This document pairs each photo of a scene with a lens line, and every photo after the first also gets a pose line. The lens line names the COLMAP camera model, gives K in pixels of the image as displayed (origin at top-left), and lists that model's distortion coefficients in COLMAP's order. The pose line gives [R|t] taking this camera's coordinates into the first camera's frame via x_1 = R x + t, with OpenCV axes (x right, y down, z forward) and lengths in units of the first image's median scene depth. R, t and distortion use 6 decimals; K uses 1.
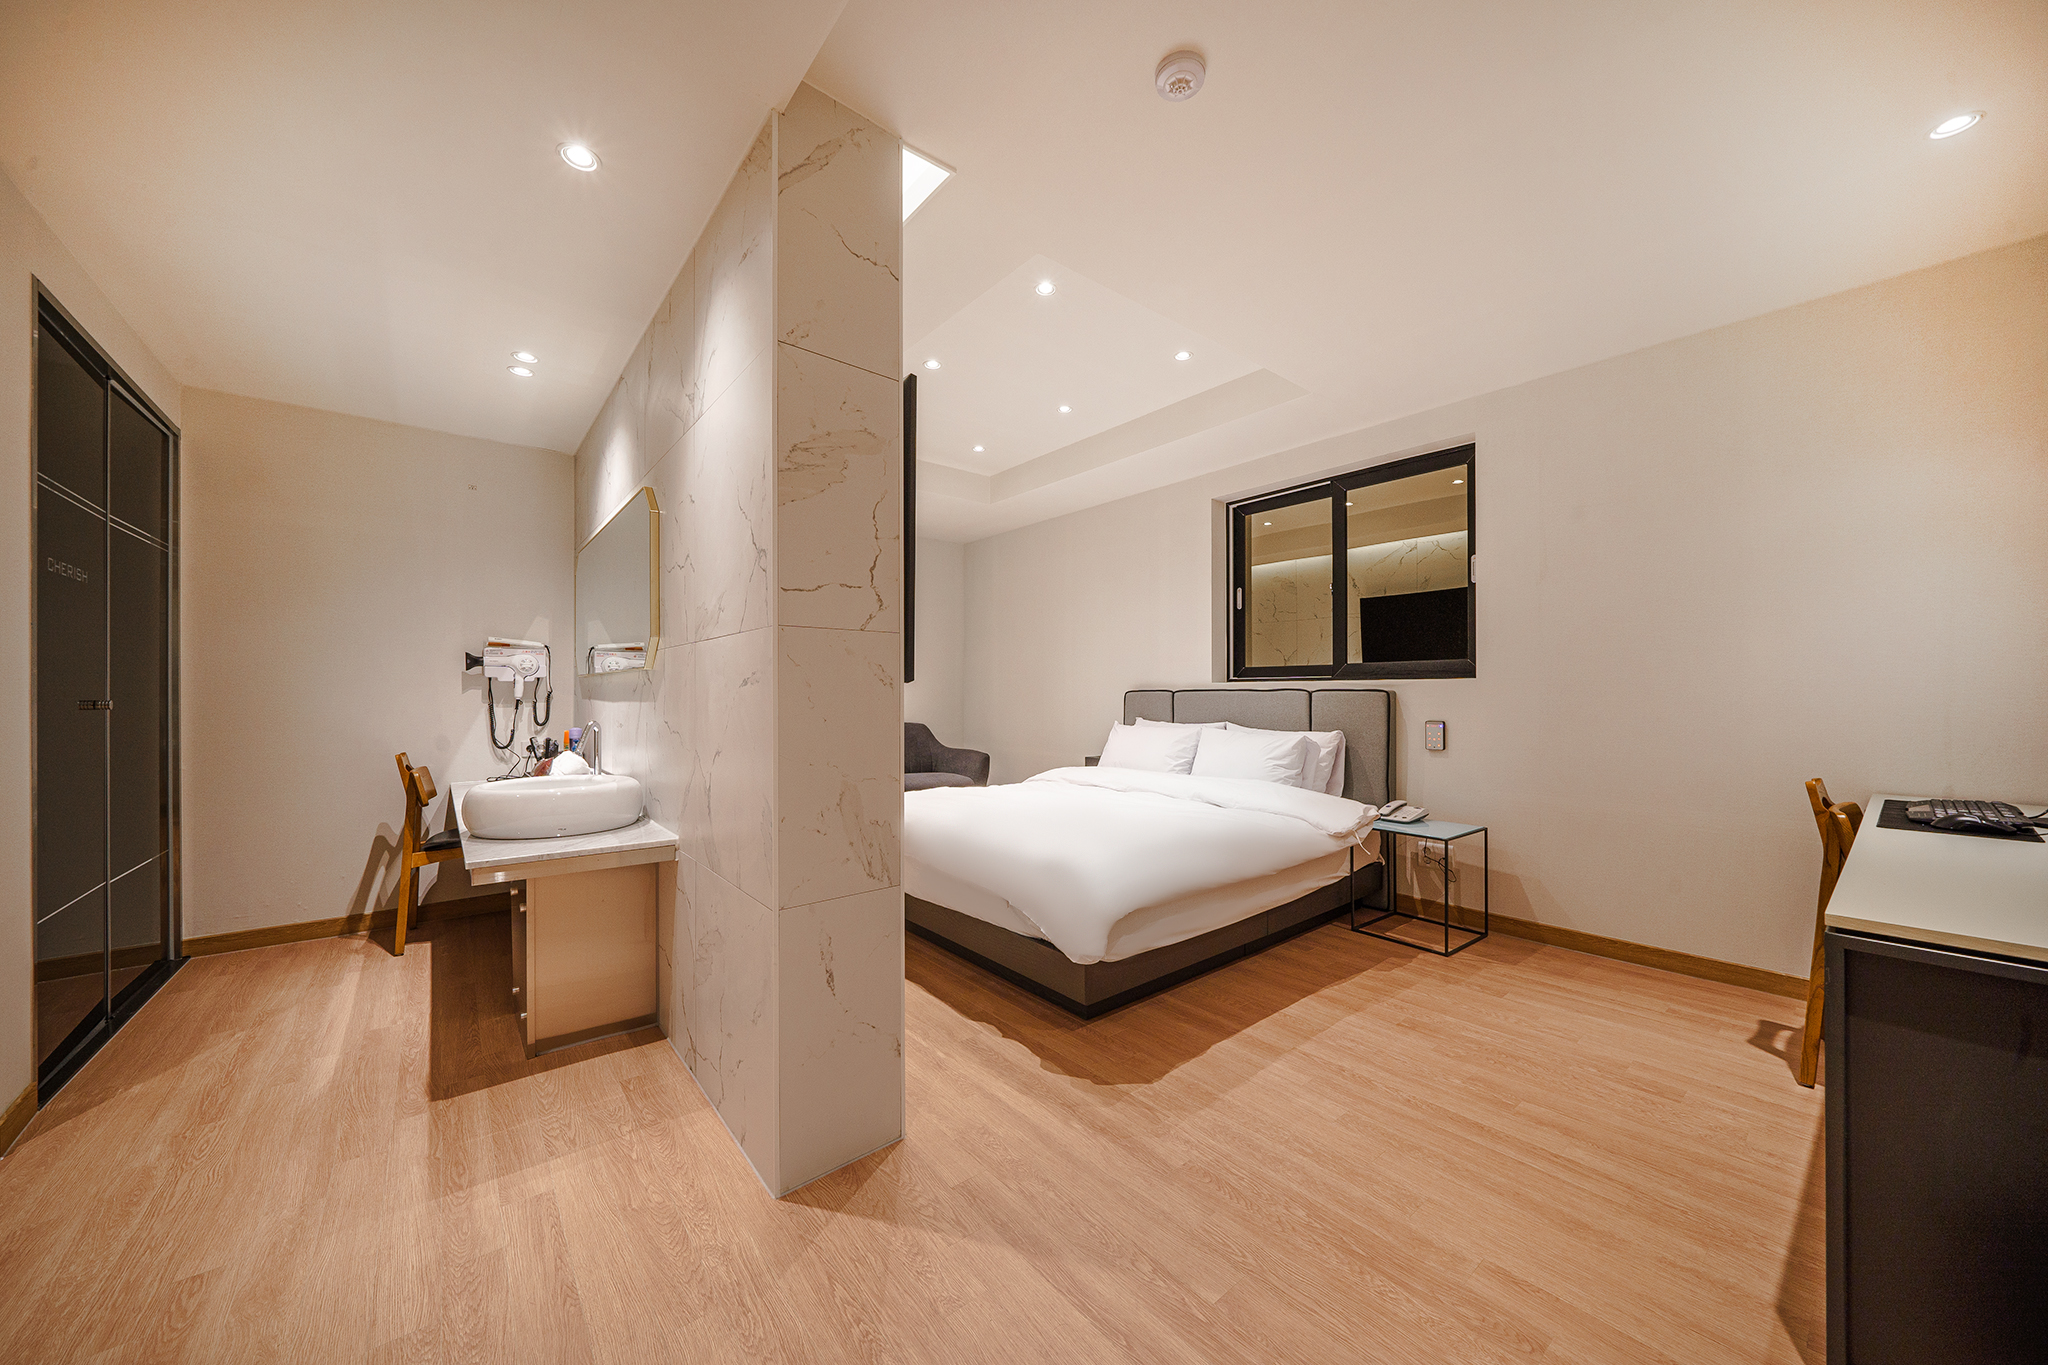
lens RADIAL K [[710.7, 0, 1027.0], [0, 710.7, 686.2], [0, 0, 1]] dist [0.000309, 0.000202]
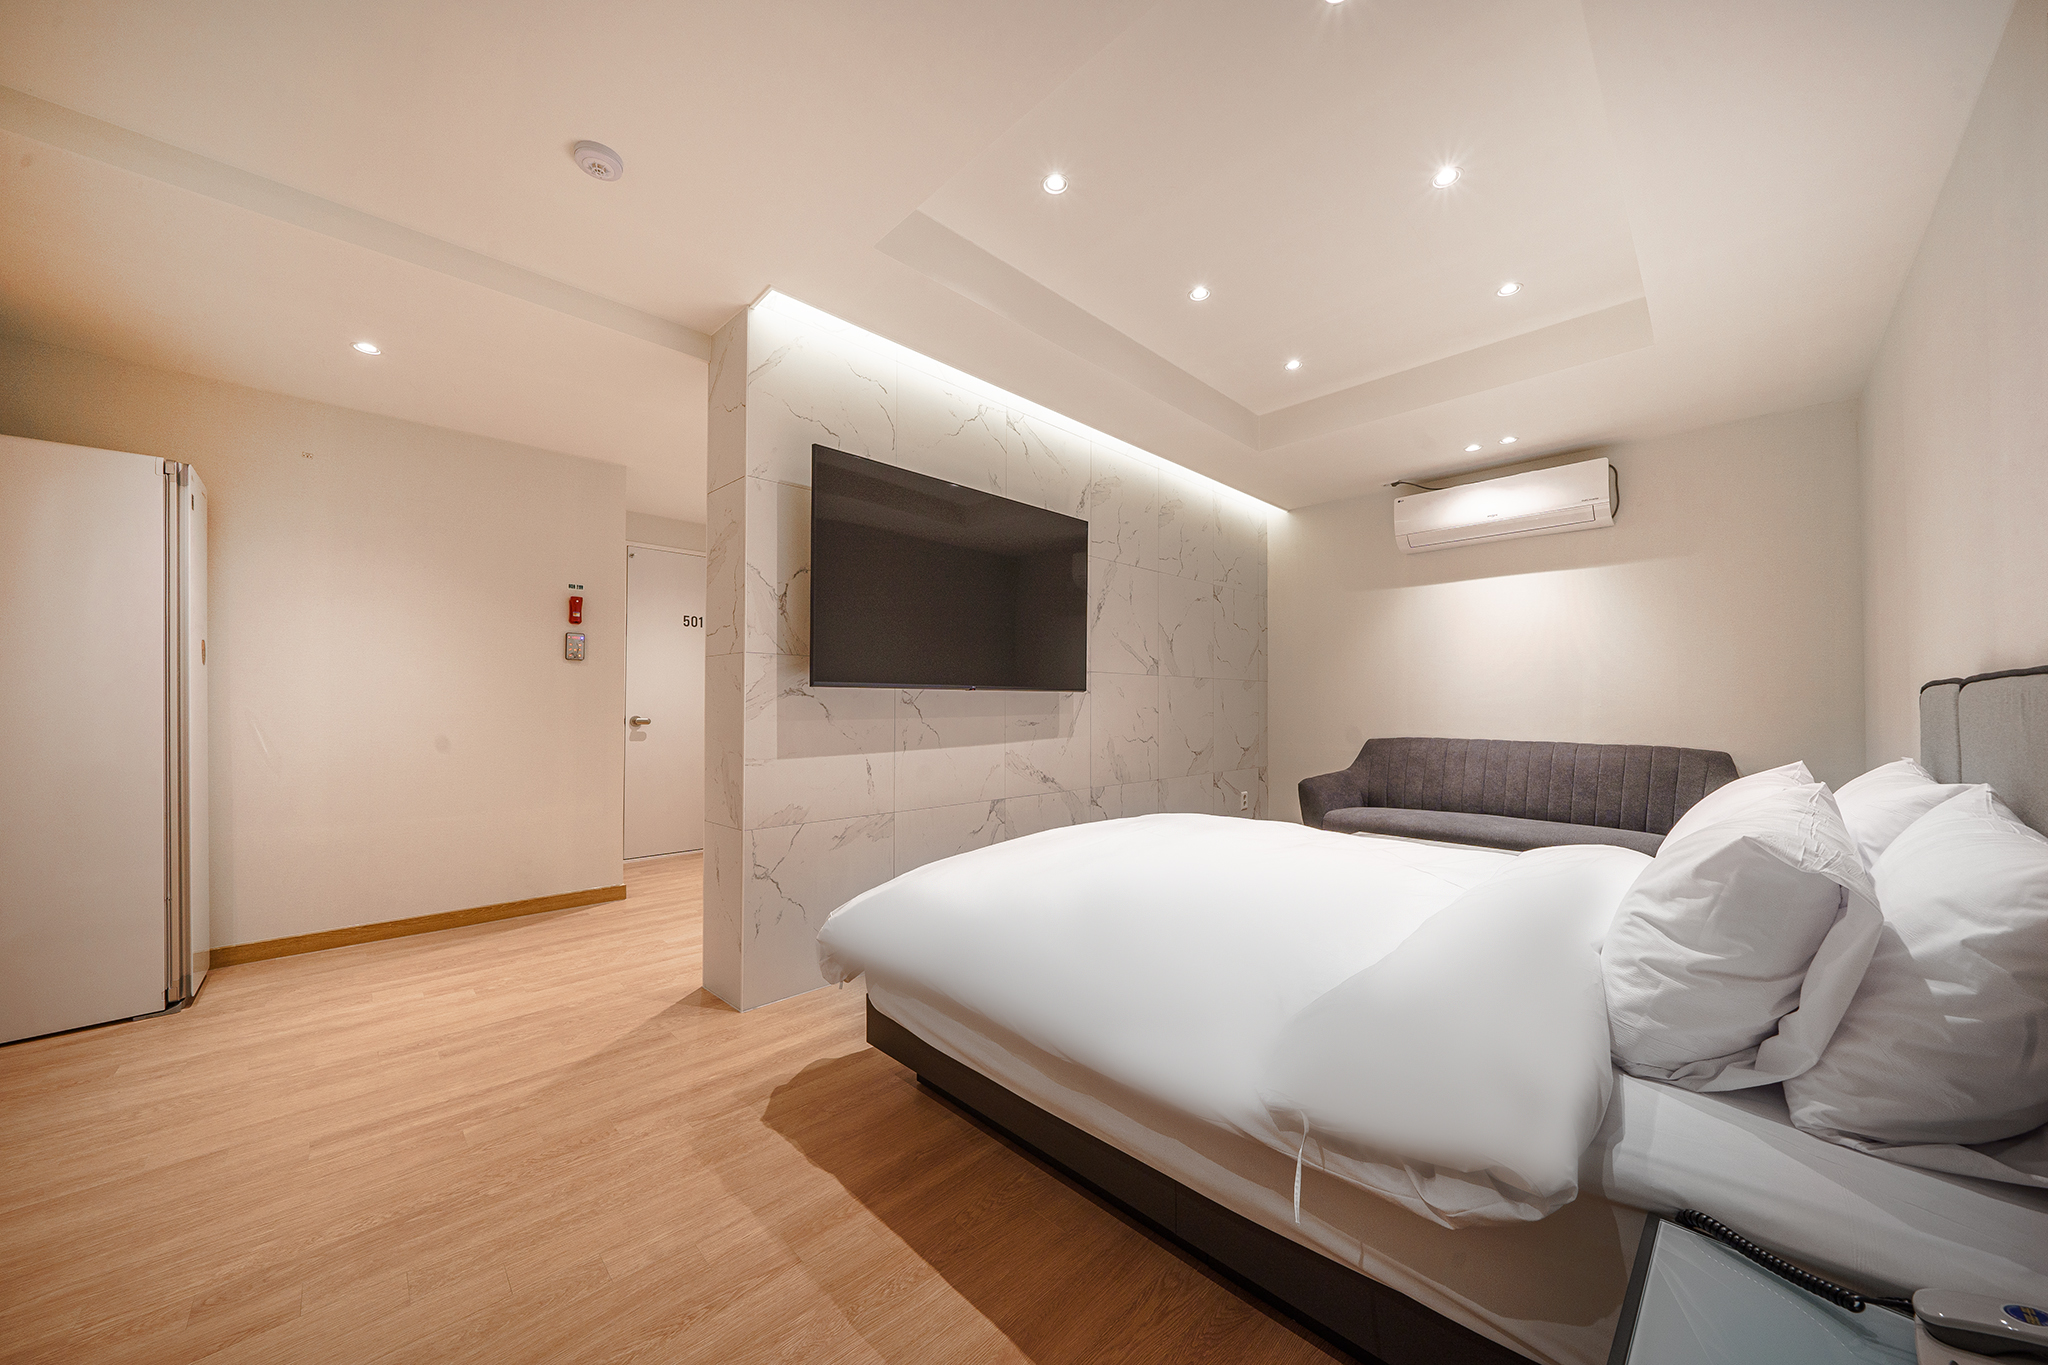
lens RADIAL K [[710.7, 0, 1026.7], [0, 710.7, 696.5], [0, 0, 1]] dist [0.000309, 0.000202]
pose [[0.085067, -0.014676, -0.996267, 1.152635], [0.012226, 0.999832, -0.013685, 0.037593], [0.996300, -0.011017, 0.085232, 1.309430]]
